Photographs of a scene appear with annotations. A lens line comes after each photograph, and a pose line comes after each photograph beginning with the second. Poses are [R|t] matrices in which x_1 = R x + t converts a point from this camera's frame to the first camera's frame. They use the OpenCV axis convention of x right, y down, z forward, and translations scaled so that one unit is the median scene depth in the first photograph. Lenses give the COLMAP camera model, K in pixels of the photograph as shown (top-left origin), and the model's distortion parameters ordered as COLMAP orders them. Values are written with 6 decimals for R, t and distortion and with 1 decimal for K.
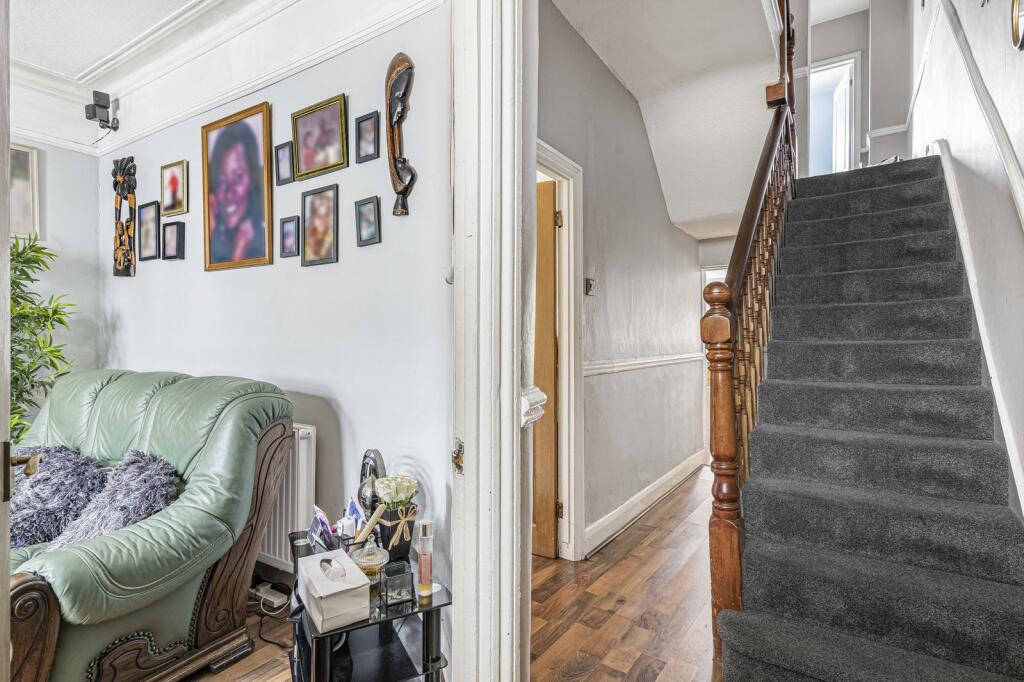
lens RADIAL K [[489.7, 0, 512.0], [0, 489.7, 341.0], [0, 0, 1]] dist [0.001997, -0.000254]
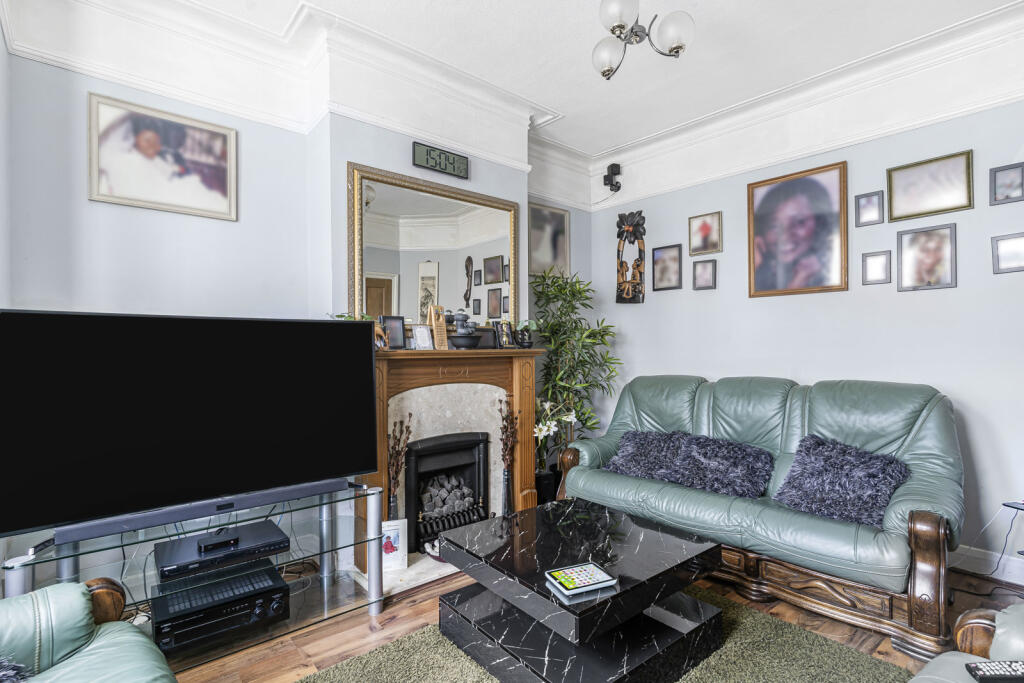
lens RADIAL K [[489.7, 0, 512.0], [0, 489.7, 341.5], [0, 0, 1]] dist [0.001997, -0.000254]
pose [[0.958838, -0.013176, -0.283649, -0.813121], [0.008421, 0.999803, -0.017975, -0.011066], [0.283830, 0.014847, 0.958760, -0.362406]]
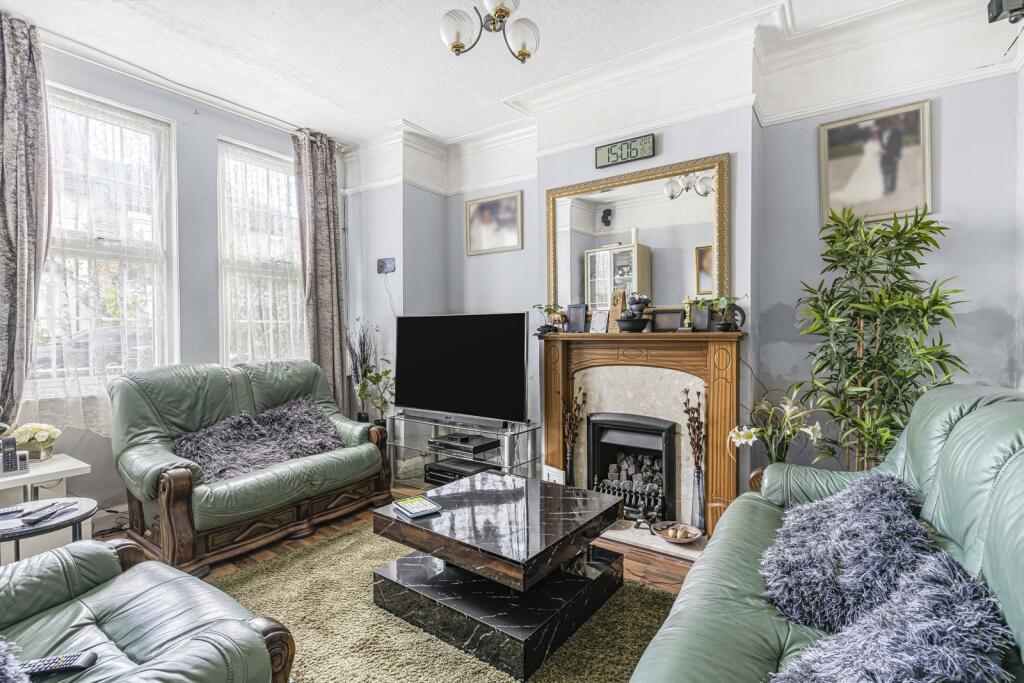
lens RADIAL K [[487.0, 0, 511.3], [0, 487.0, 336.8], [0, 0, 1]] dist [0.002222, 0.000057]
pose [[-0.035410, 0.009229, -0.999330, -0.154841], [0.004093, 0.999950, 0.009089, -0.015564], [0.999364, -0.003768, -0.035446, 0.379415]]
